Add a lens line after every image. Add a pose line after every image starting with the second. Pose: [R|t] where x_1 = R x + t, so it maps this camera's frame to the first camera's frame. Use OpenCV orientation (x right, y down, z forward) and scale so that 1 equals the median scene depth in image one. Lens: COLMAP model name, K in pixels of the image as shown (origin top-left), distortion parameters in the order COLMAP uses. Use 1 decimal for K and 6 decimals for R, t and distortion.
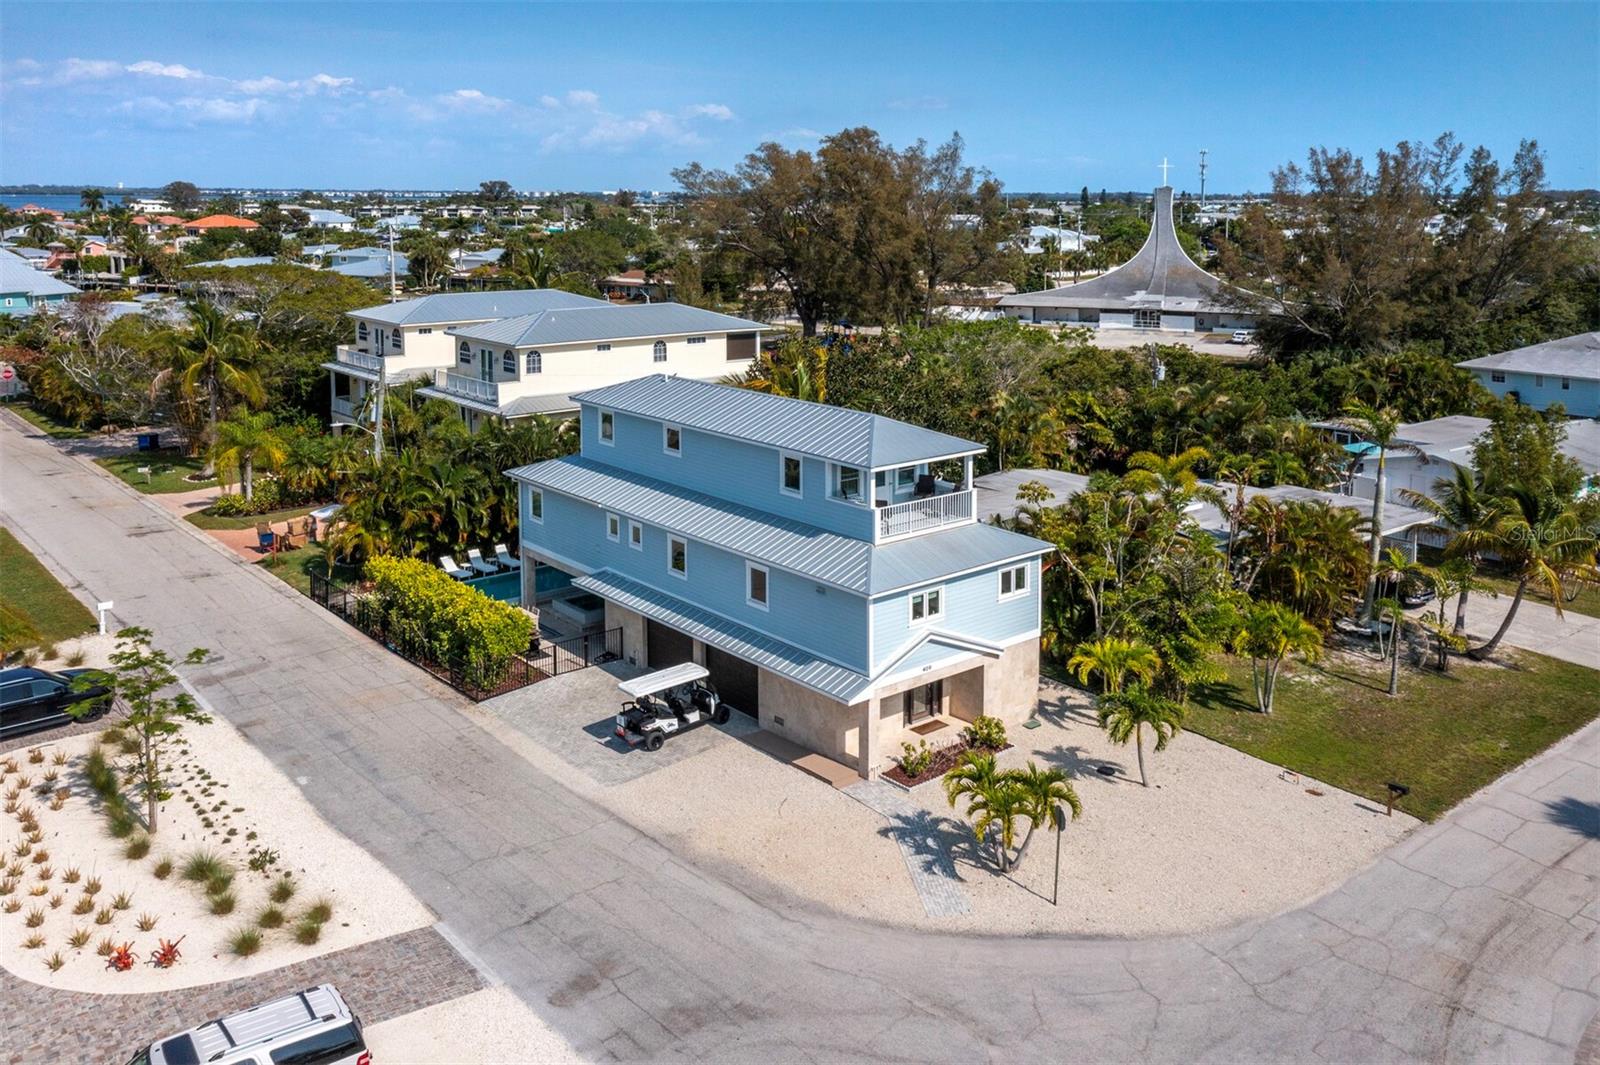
lens RADIAL K [[1271.9, 0, 800.0], [0, 1271.9, 532.5], [0, 0, 1]] dist [-0.002429, 0.006732]
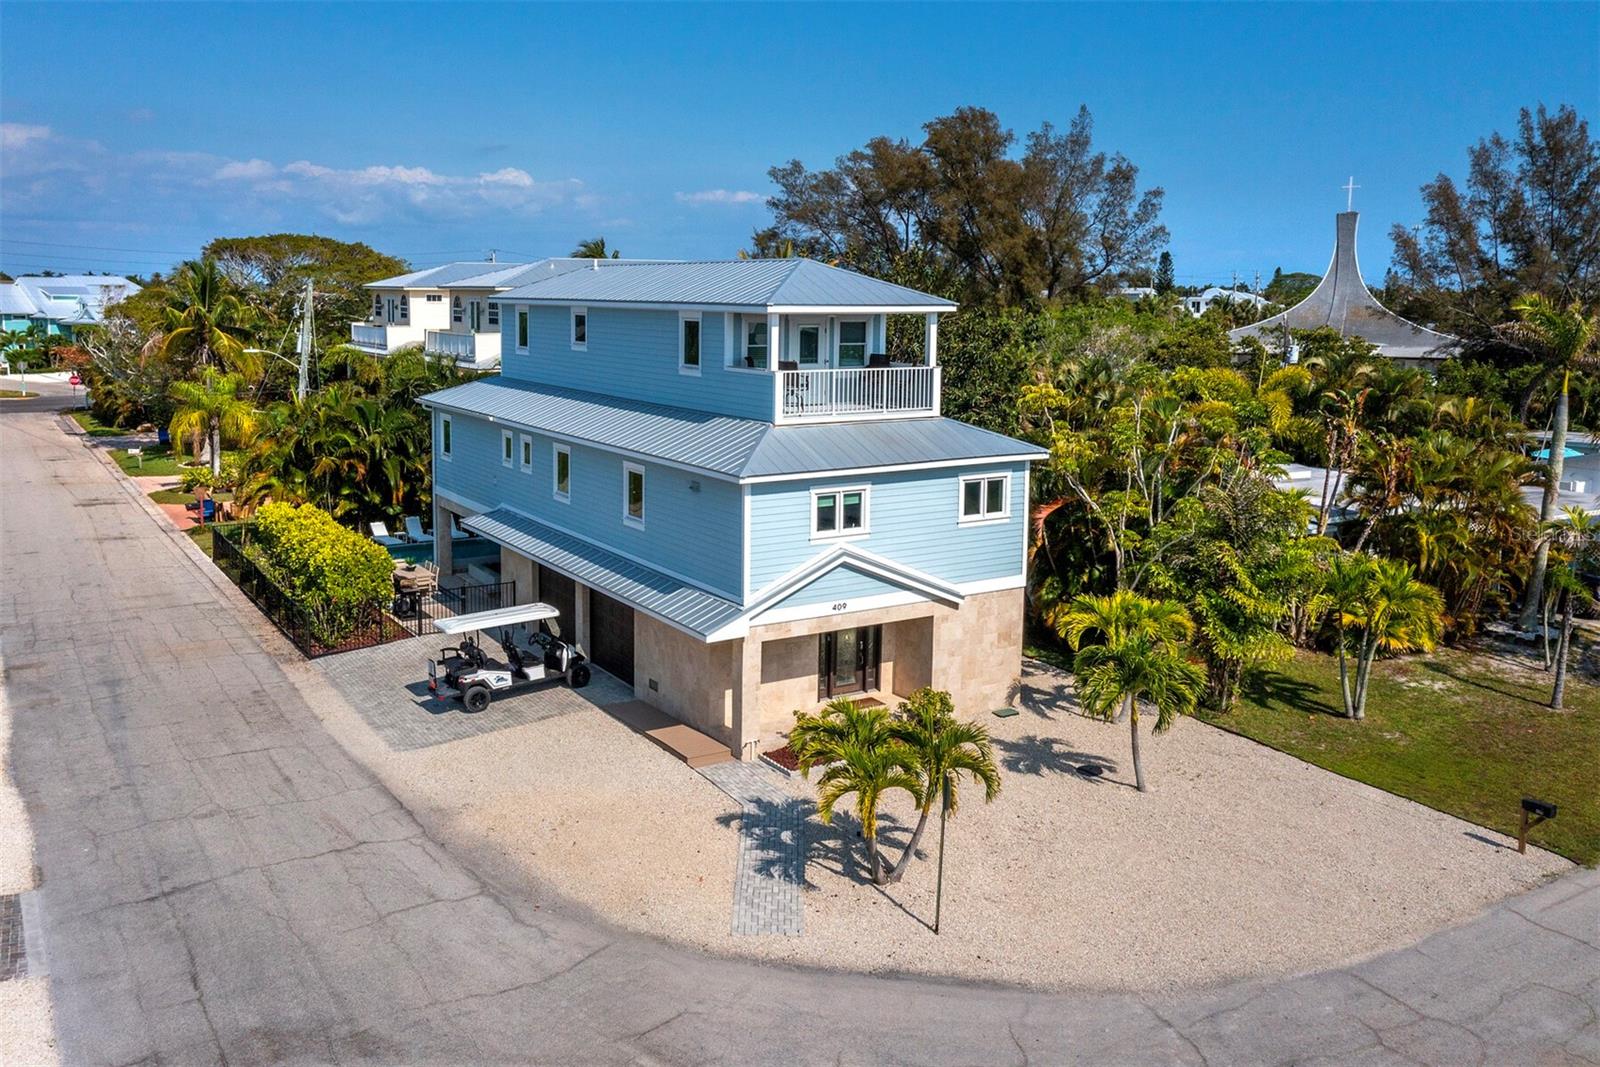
lens RADIAL K [[1346.1, 0, 806.5], [0, 1346.1, 625.5], [0, 0, 1]] dist [0.011469, 0.012851]
pose [[0.992818, 0.059333, -0.103887, 0.152659], [-0.059588, 0.998223, 0.000646, 0.113072], [0.103741, 0.005549, 0.994589, 0.261262]]
